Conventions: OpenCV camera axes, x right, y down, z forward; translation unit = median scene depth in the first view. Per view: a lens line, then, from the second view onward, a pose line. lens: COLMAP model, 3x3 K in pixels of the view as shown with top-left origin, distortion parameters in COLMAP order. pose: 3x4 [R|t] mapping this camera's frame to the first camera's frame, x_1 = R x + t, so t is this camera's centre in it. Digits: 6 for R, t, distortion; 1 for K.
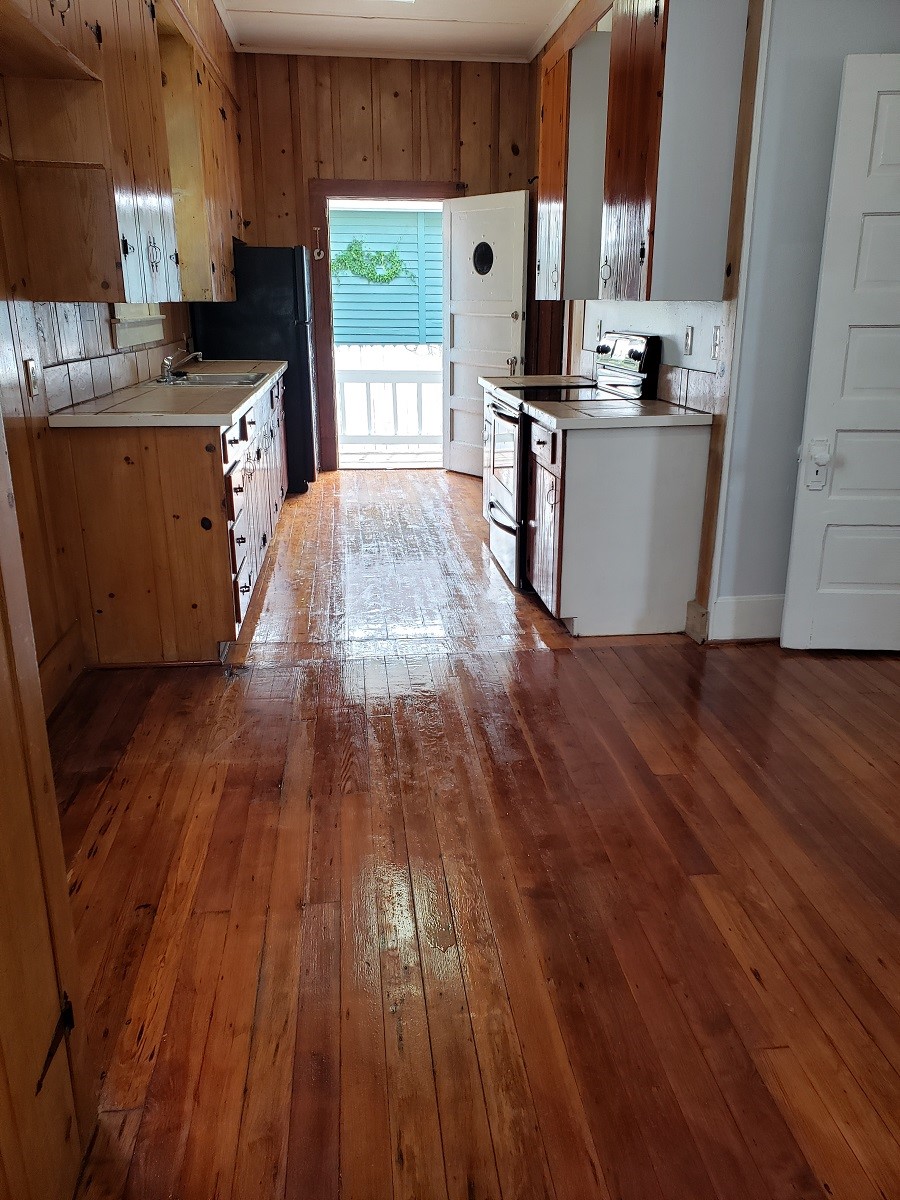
lens RADIAL K [[924.0, 0, 495.3], [0, 924.0, 605.5], [0, 0, 1]] dist [0.006319, 0.037007]
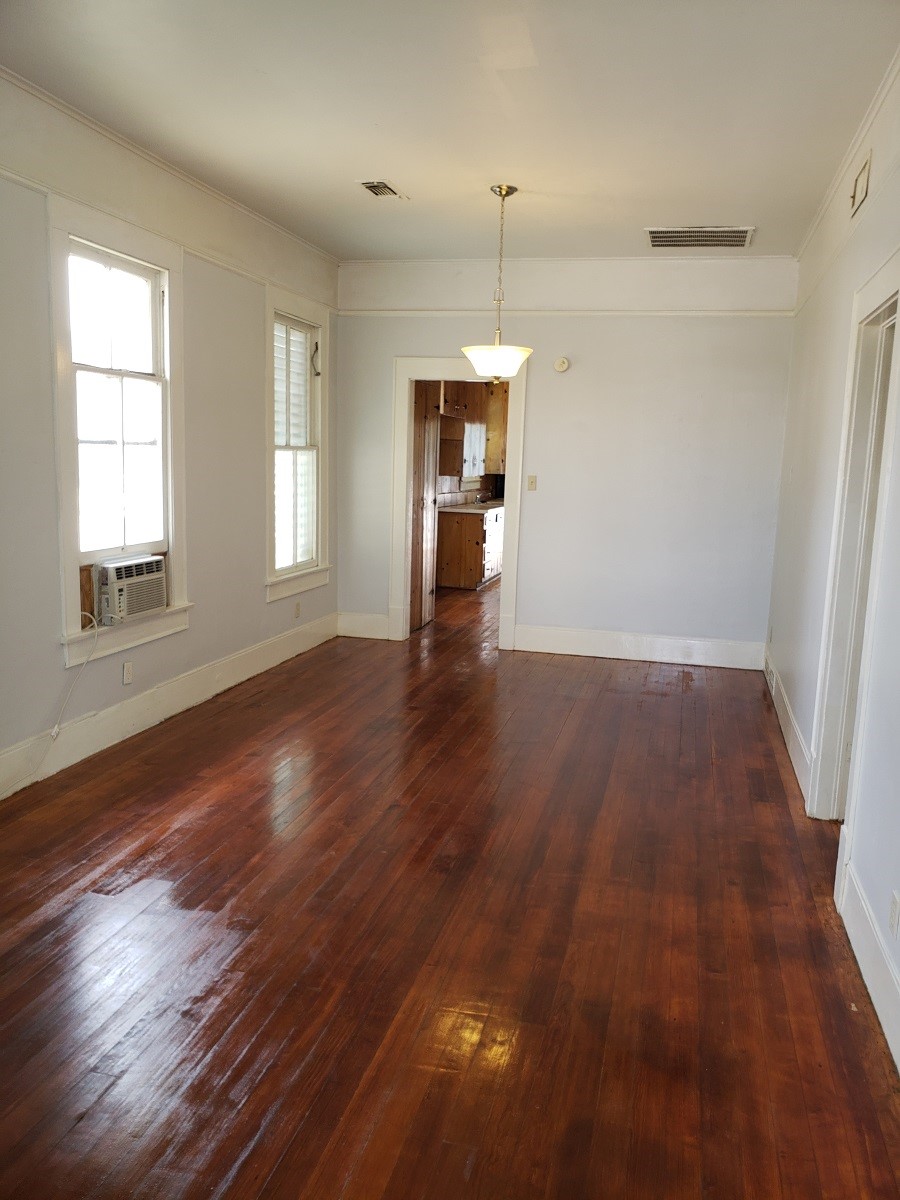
lens RADIAL K [[924.0, 0, 454.2], [0, 924.0, 596.2], [0, 0, 1]] dist [0.006319, 0.037007]
pose [[0.920950, 0.071546, -0.383056, 0.735352], [-0.137250, 0.979565, -0.147018, 0.495849], [0.364710, 0.187970, 0.911950, -1.649686]]
